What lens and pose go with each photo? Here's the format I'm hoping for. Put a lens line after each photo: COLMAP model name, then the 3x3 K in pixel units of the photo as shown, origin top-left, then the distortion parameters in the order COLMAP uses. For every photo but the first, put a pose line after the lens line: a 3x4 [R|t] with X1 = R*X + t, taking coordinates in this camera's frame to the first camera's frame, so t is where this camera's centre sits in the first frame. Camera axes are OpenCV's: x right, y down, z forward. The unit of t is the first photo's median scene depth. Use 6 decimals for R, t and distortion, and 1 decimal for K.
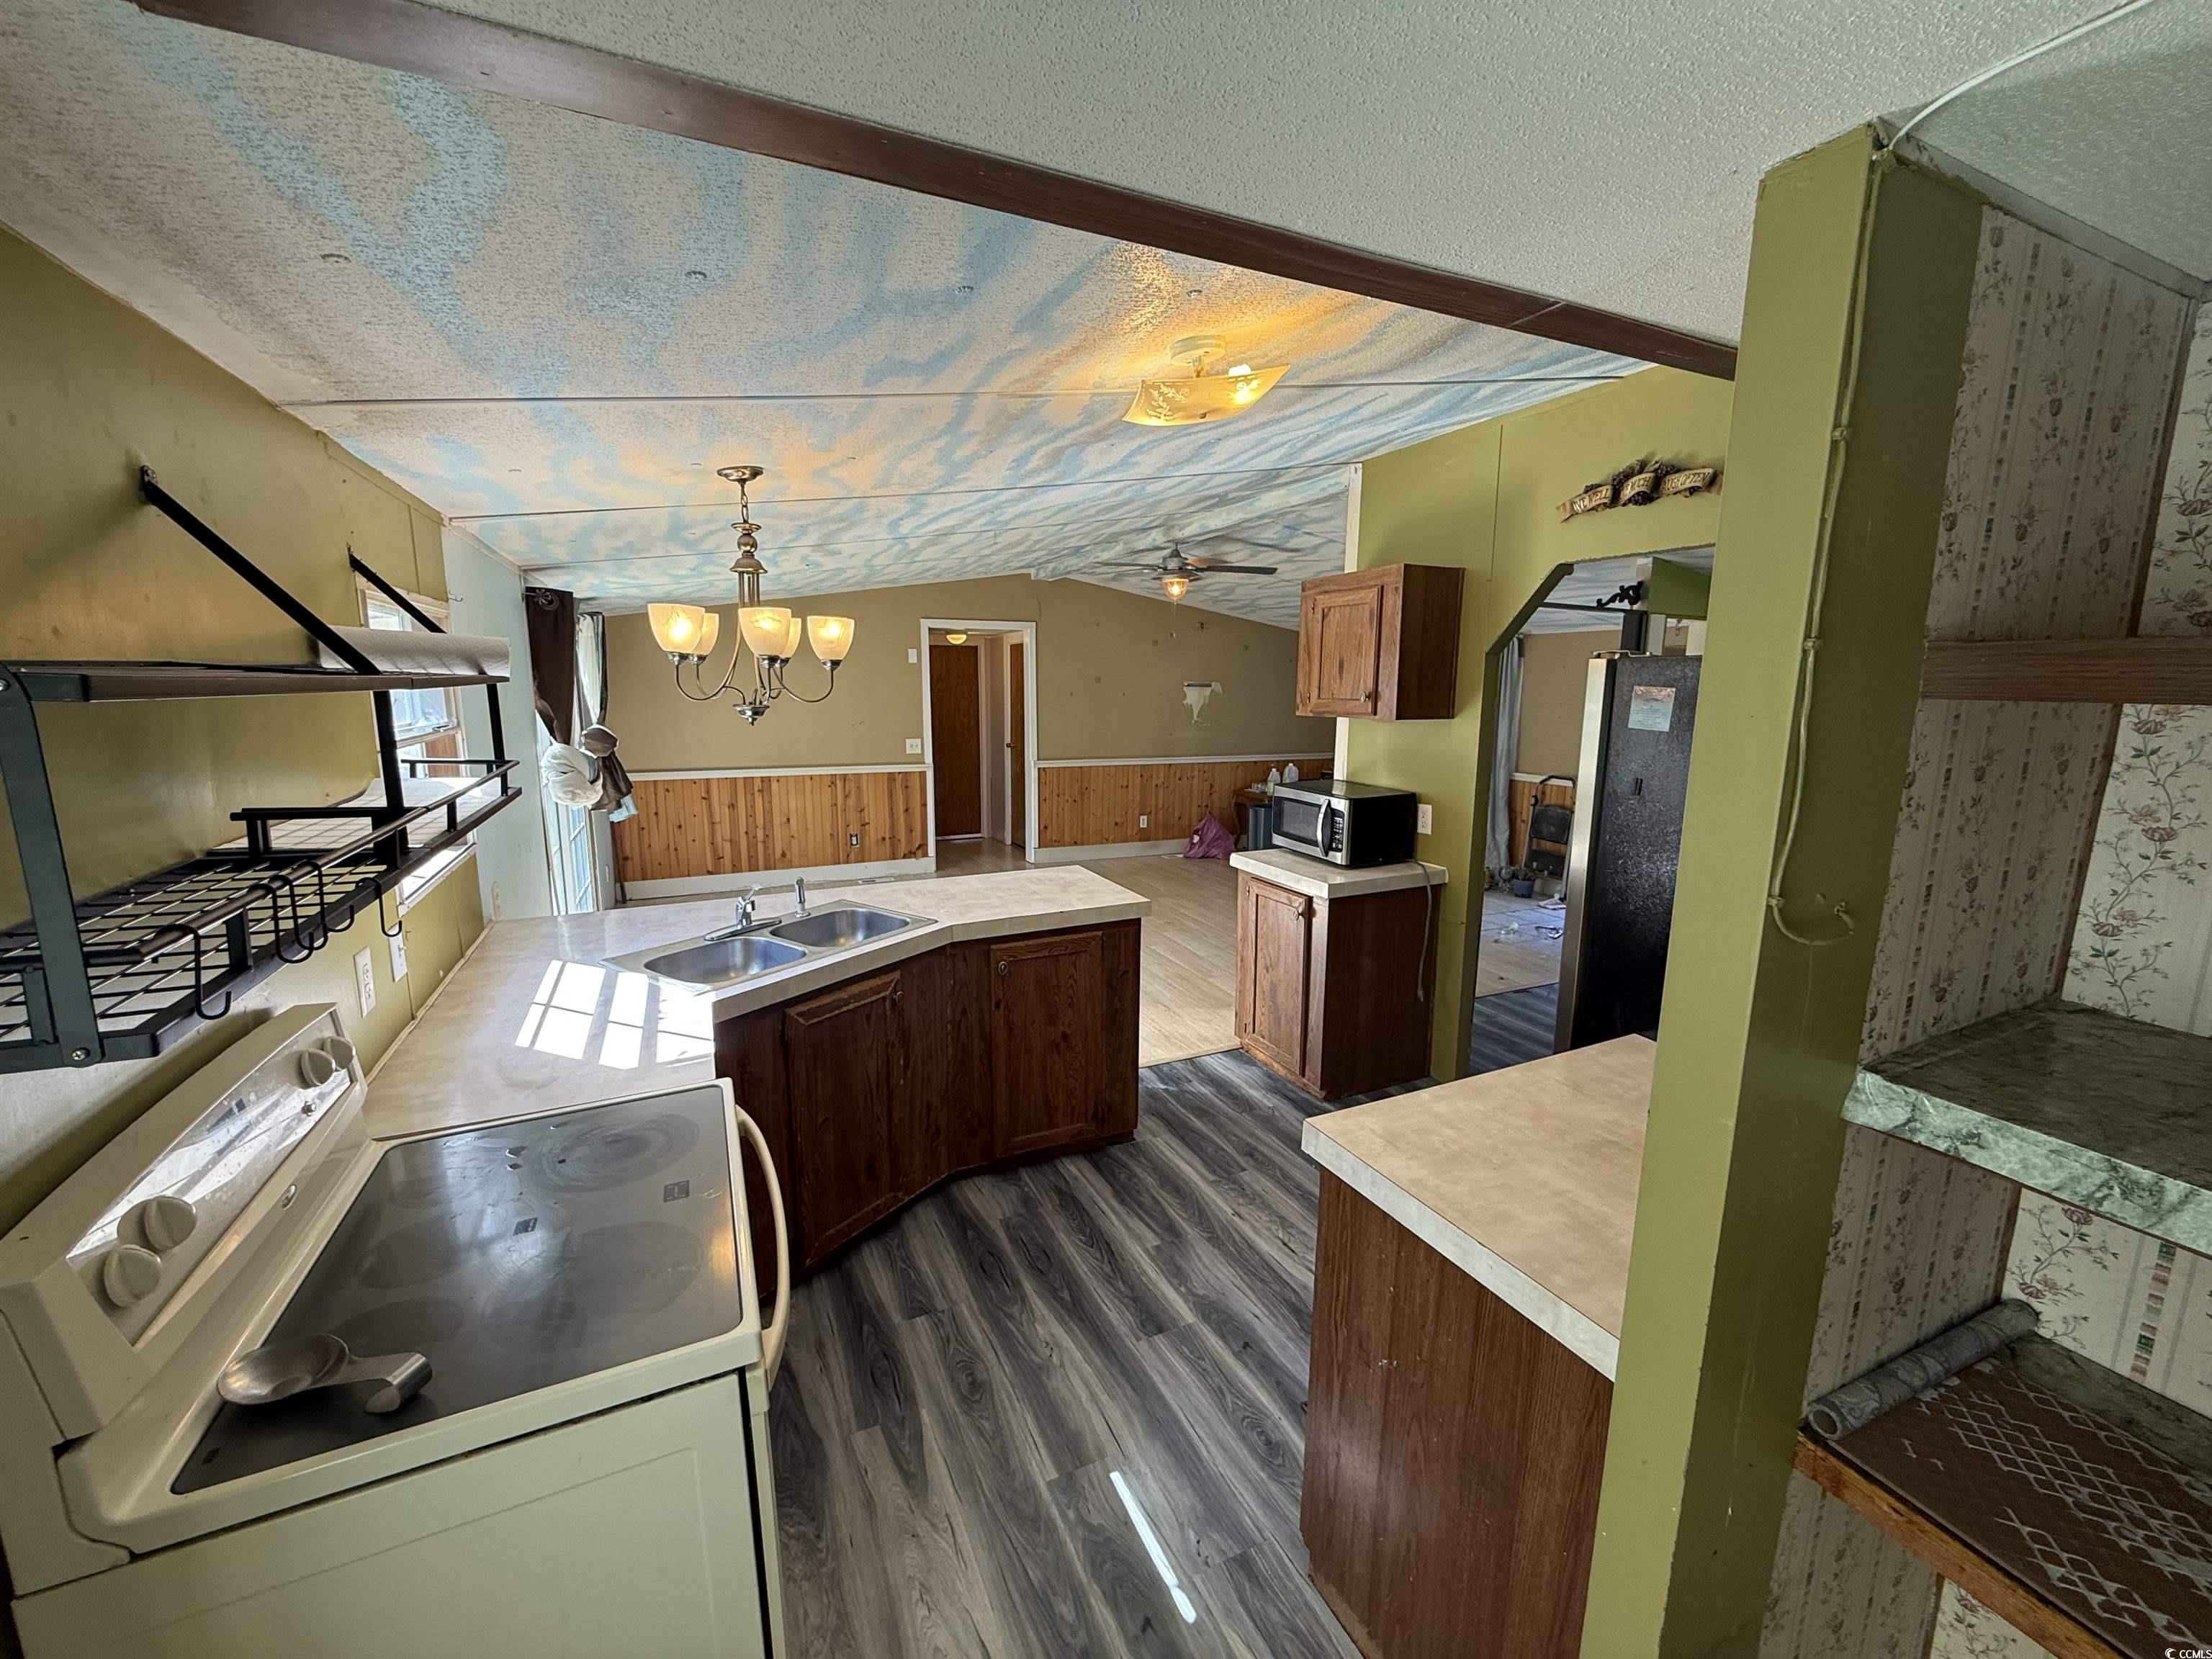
lens RADIAL K [[882.9, 0, 1105.2], [0, 882.9, 834.3], [0, 0, 1]] dist [0.002643, -0.000325]
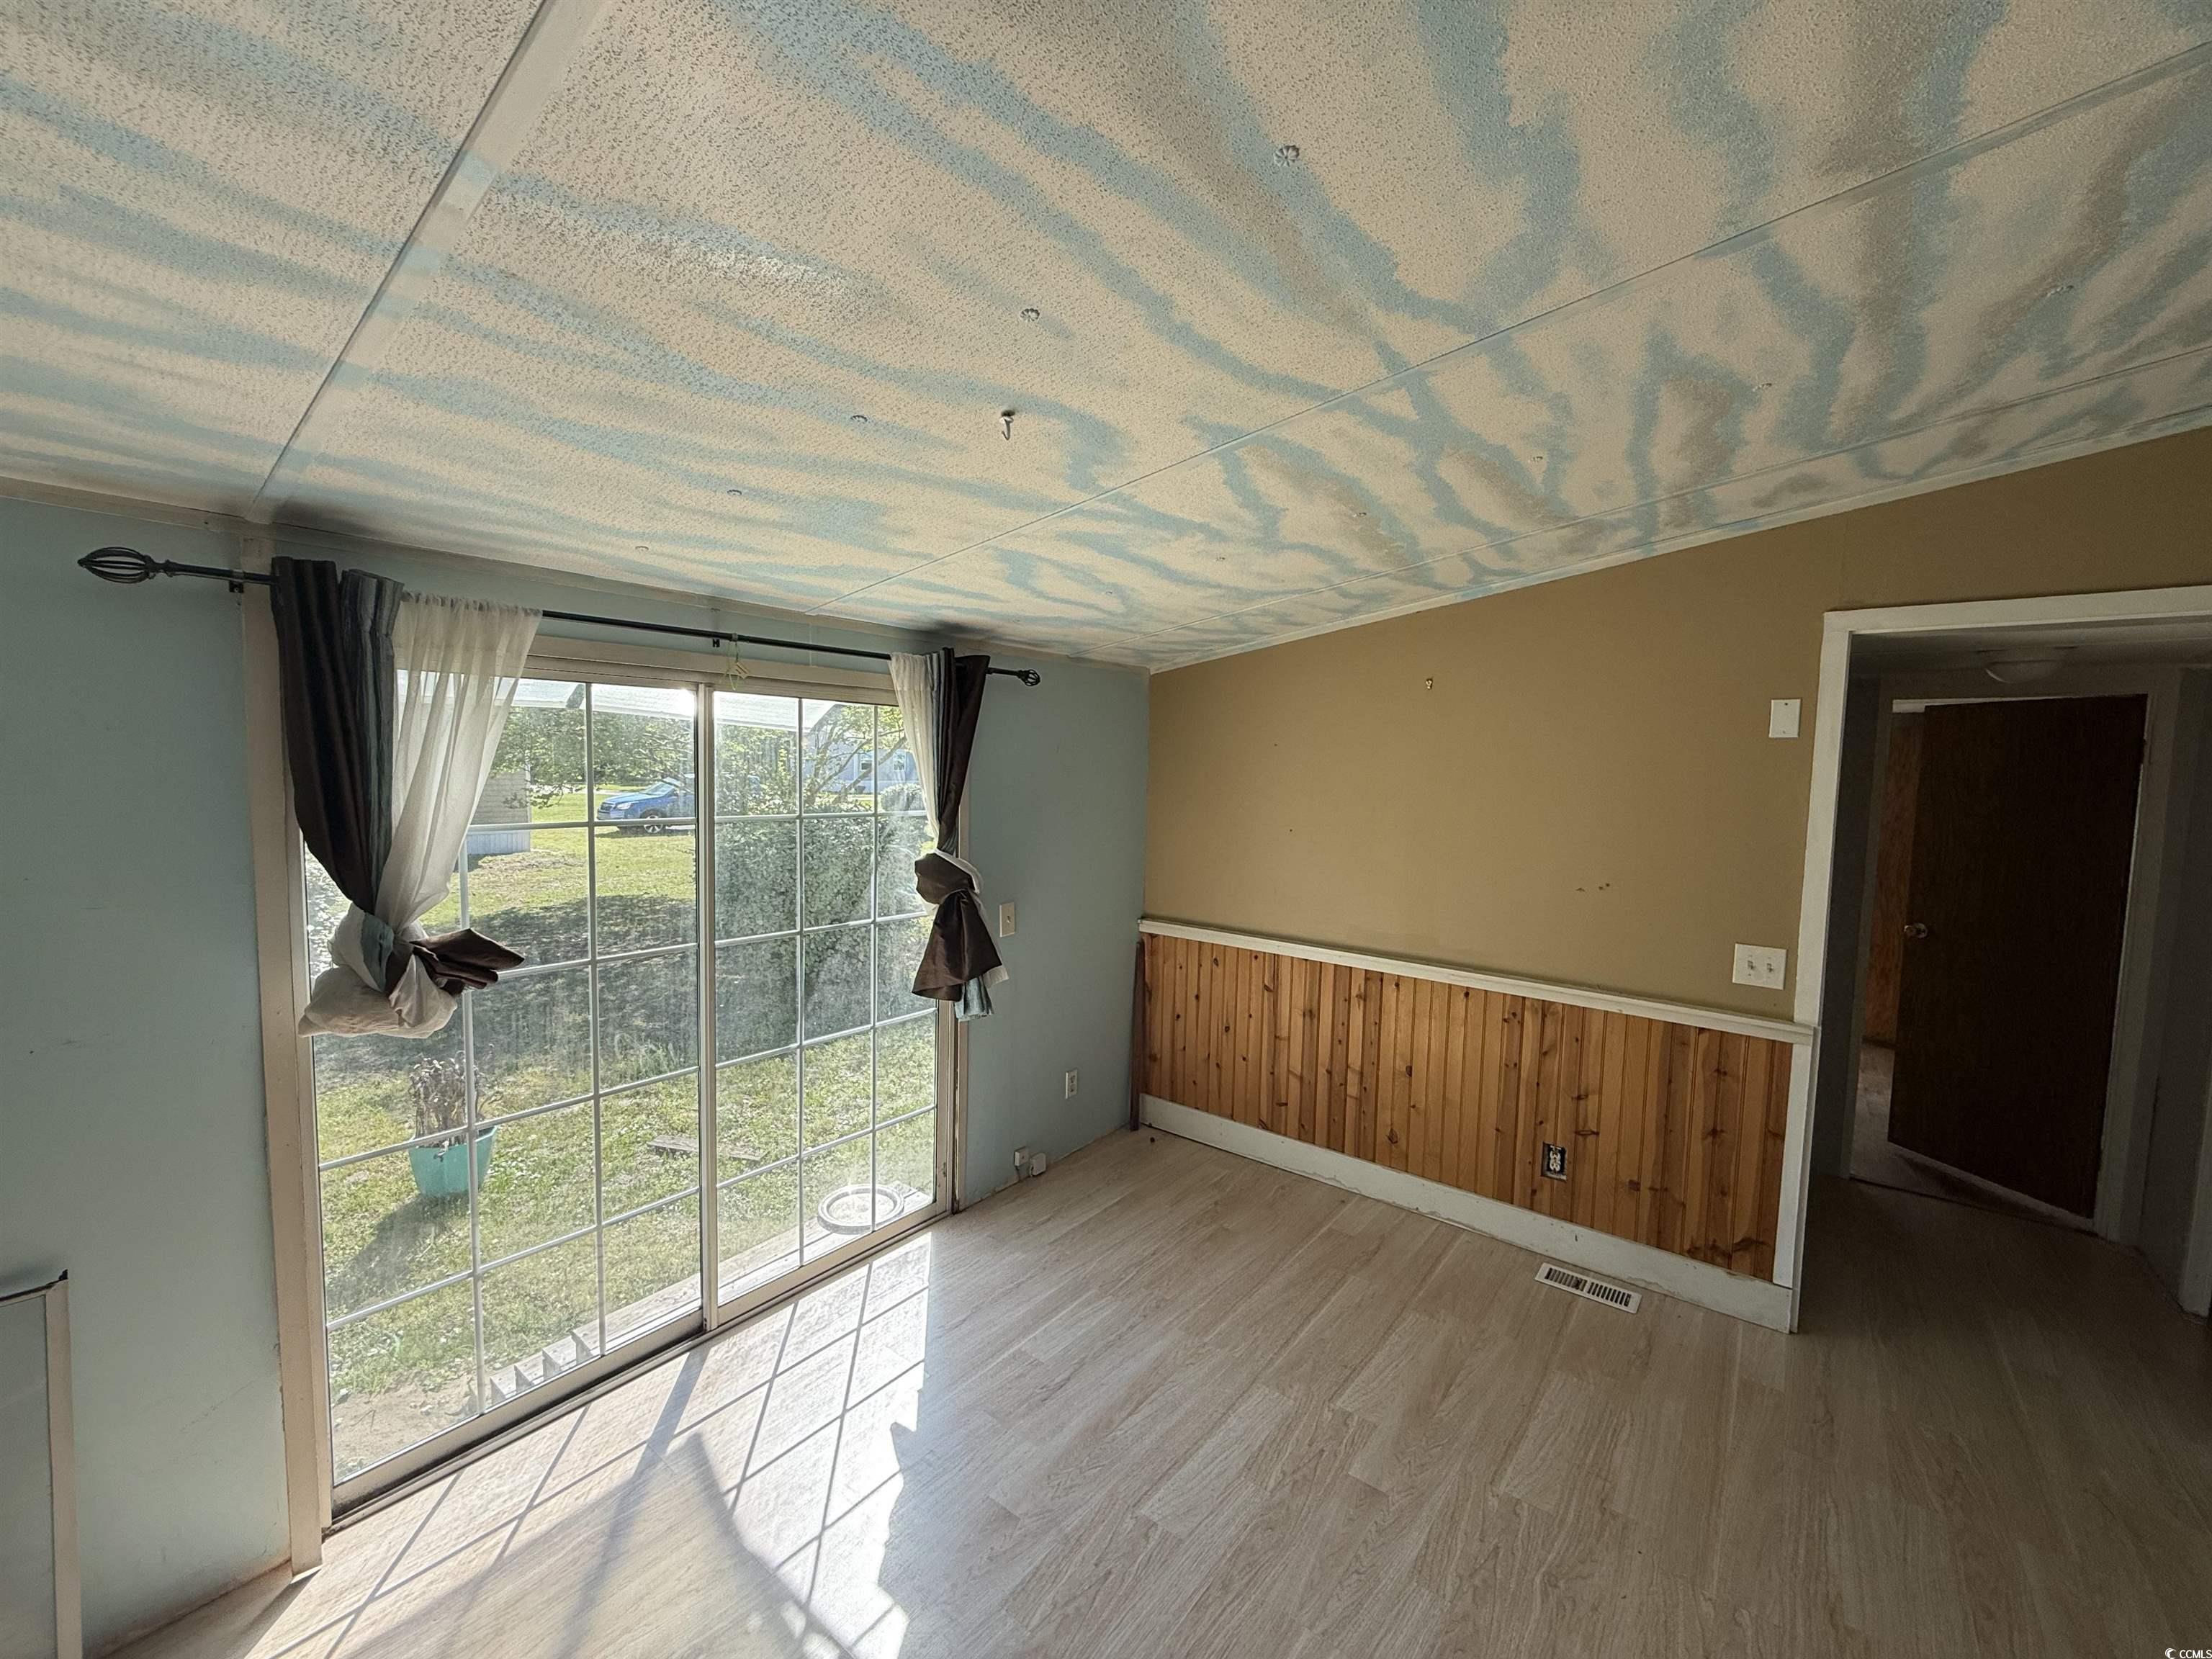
lens RADIAL K [[882.9, 0, 1104.7], [0, 882.9, 831.0], [0, 0, 1]] dist [0.002643, -0.000325]
pose [[0.448016, 0.074611, -0.890907, -0.021388], [-0.173090, 0.984895, -0.004560, -0.116322], [0.877110, 0.156250, 0.454164, 0.648886]]
